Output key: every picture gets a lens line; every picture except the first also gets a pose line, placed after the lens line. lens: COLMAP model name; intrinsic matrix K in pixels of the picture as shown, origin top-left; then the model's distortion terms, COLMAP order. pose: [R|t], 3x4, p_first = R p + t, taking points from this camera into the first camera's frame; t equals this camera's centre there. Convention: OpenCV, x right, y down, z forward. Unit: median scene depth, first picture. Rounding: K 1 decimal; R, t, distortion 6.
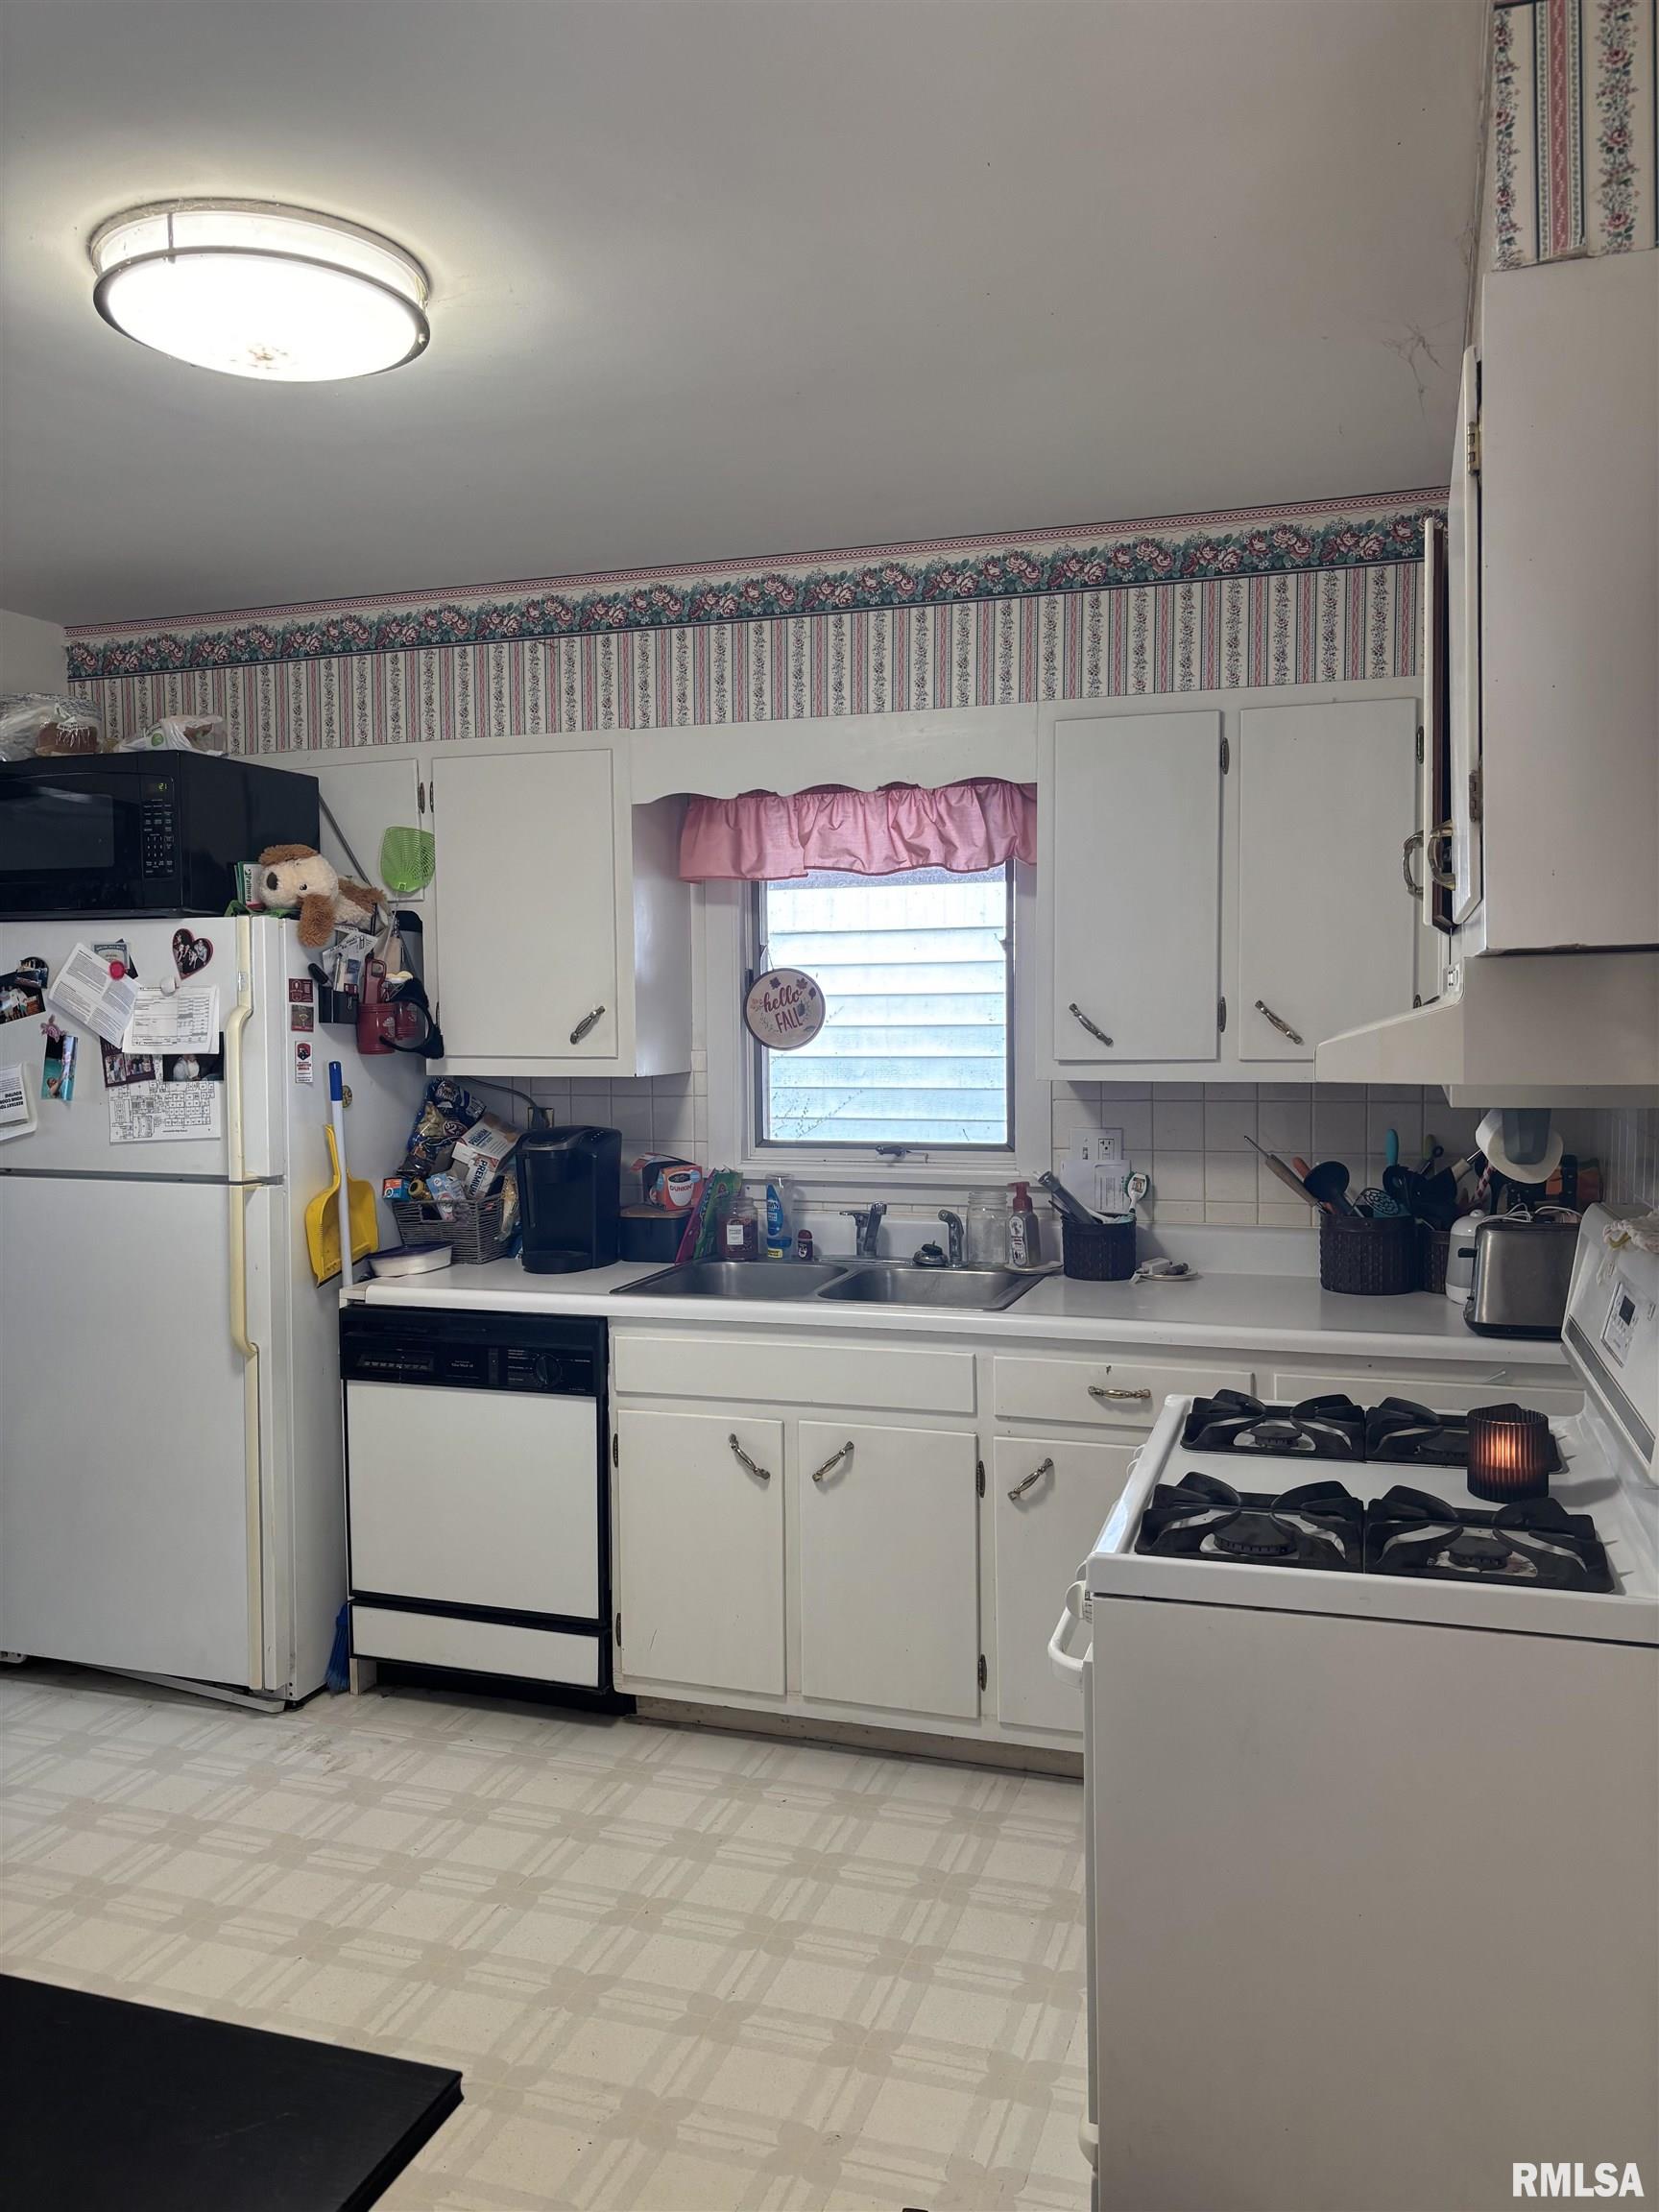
lens RADIAL K [[1650.9, 0, 812.8], [0, 1650.9, 1111.2], [0, 0, 1]] dist [0.068654, -0.082950]
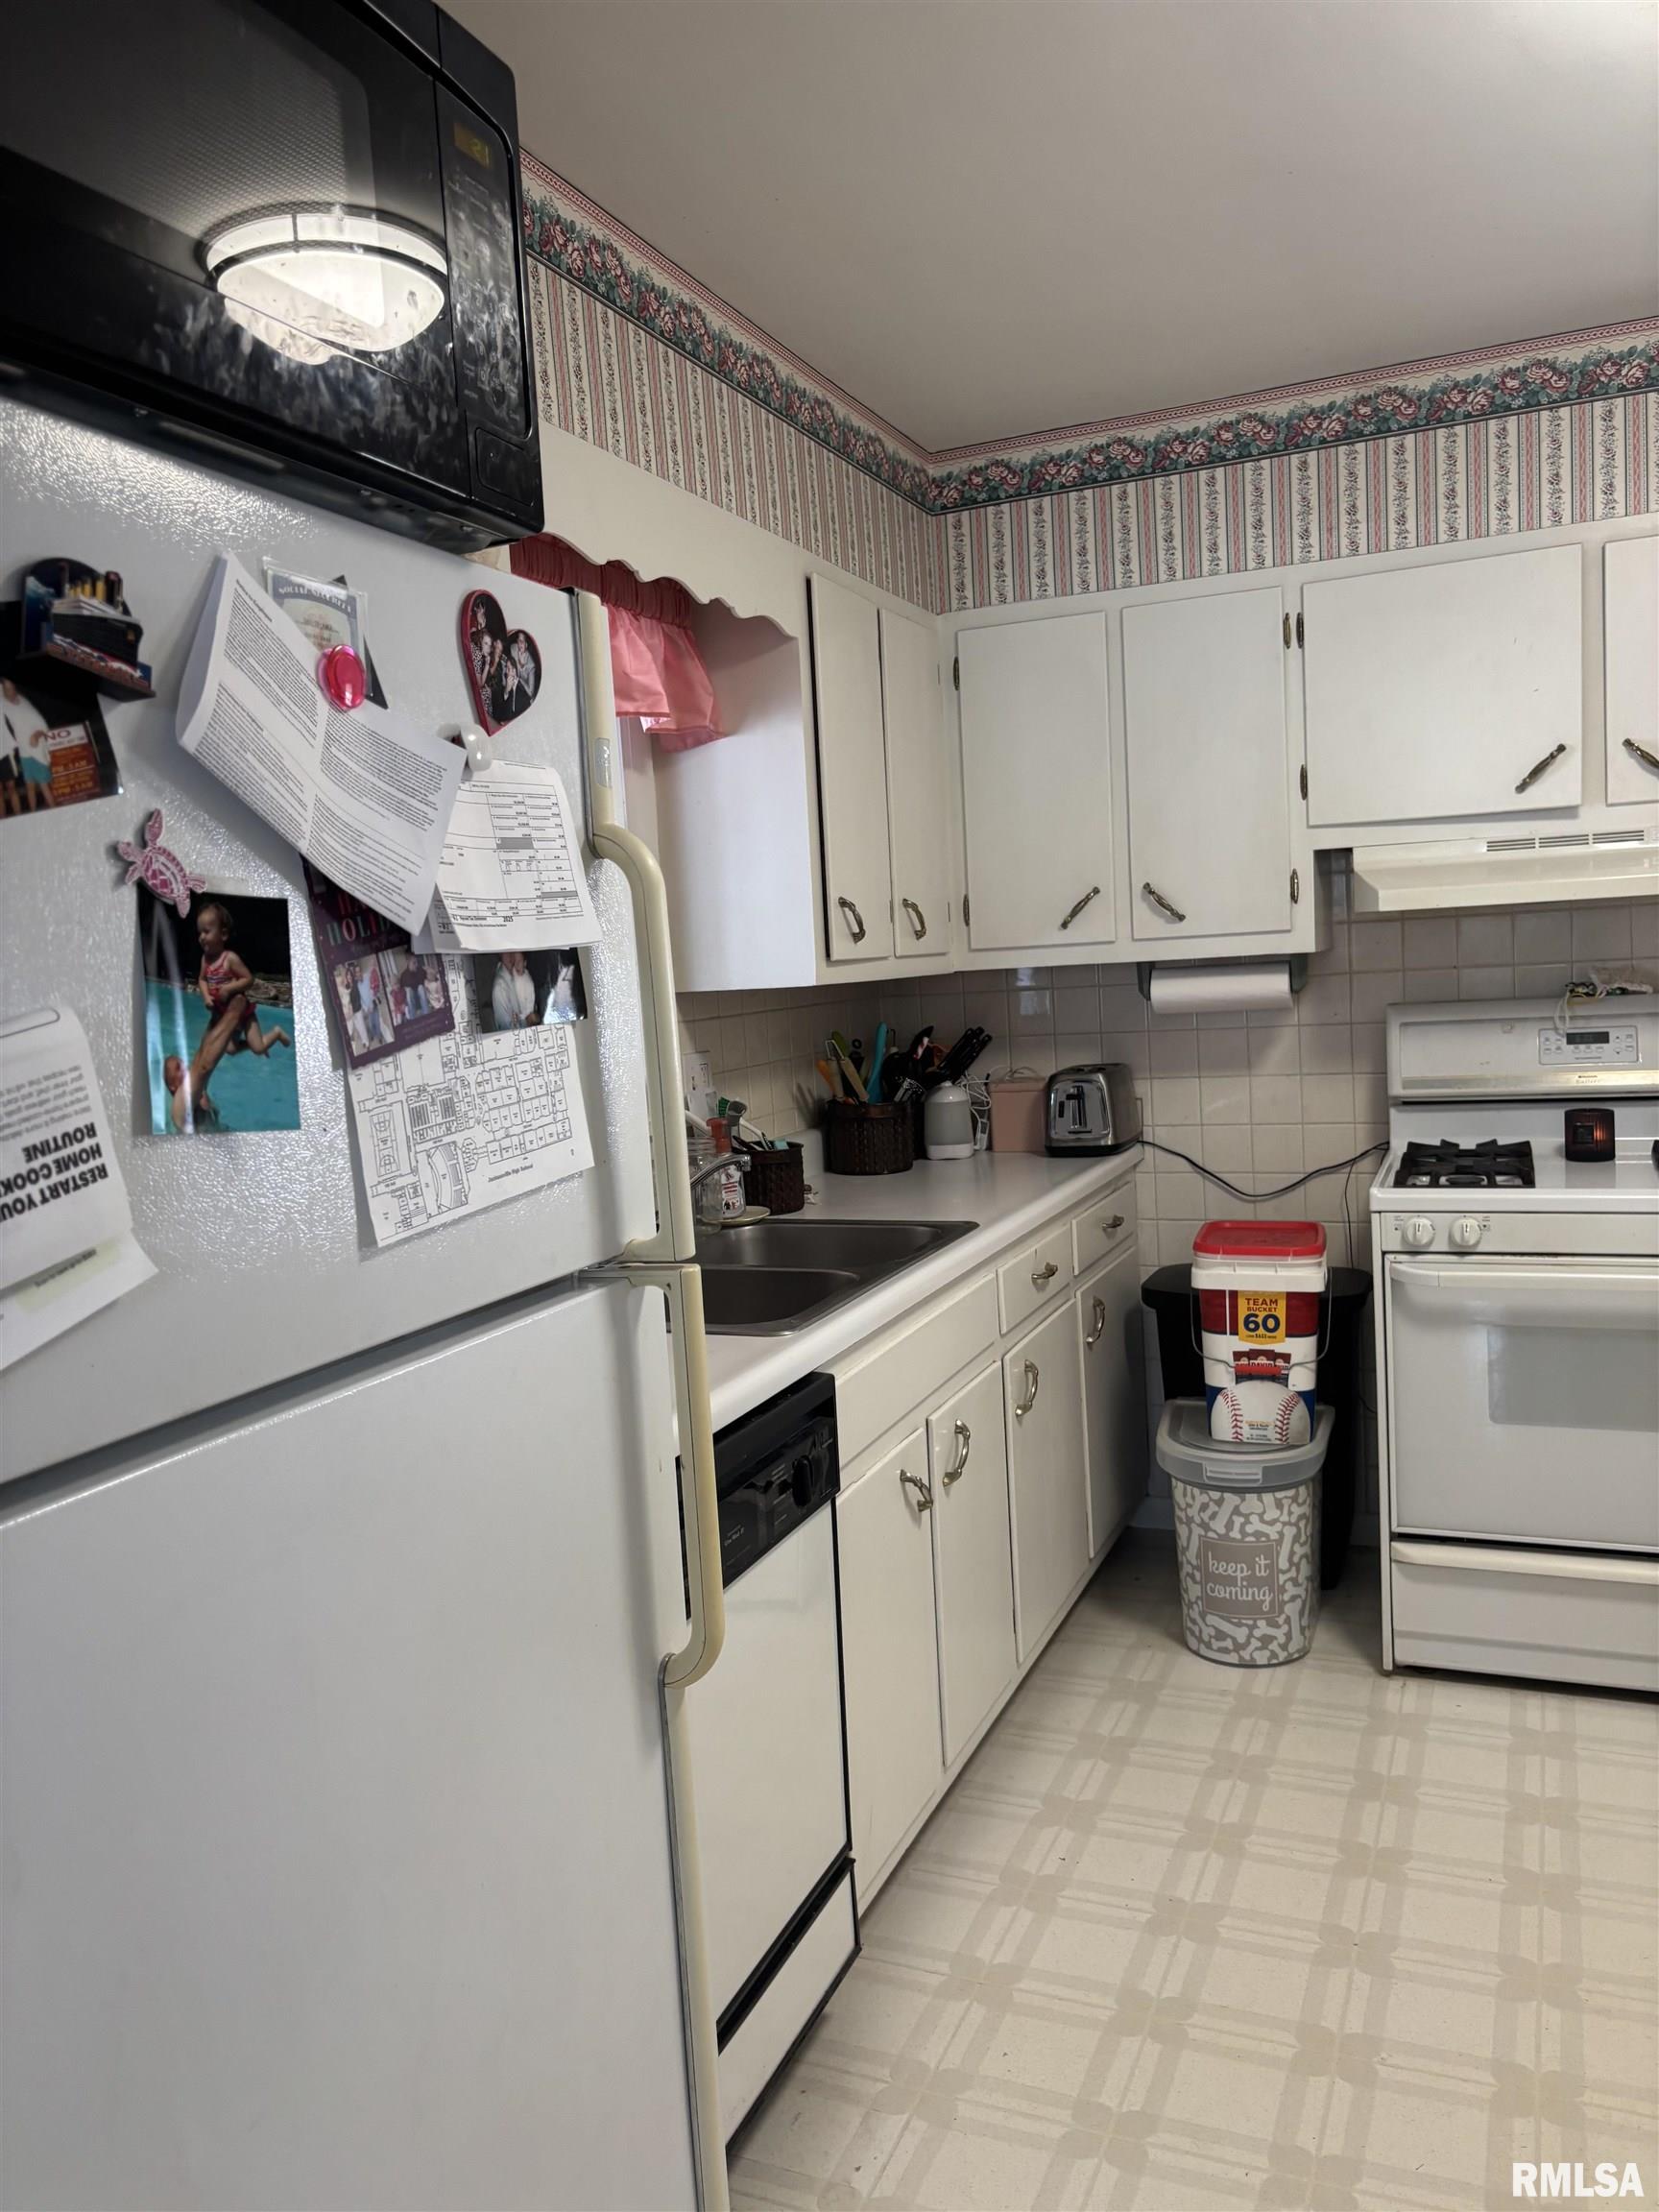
lens RADIAL K [[1650.9, 0, 812.8], [0, 1650.9, 1111.2], [0, 0, 1]] dist [0.068654, -0.082950]
pose [[0.085692, -0.087772, 0.992448, -0.716708], [0.120935, 0.989663, 0.077084, -0.019963], [-0.988955, 0.113416, 0.095421, 0.897584]]
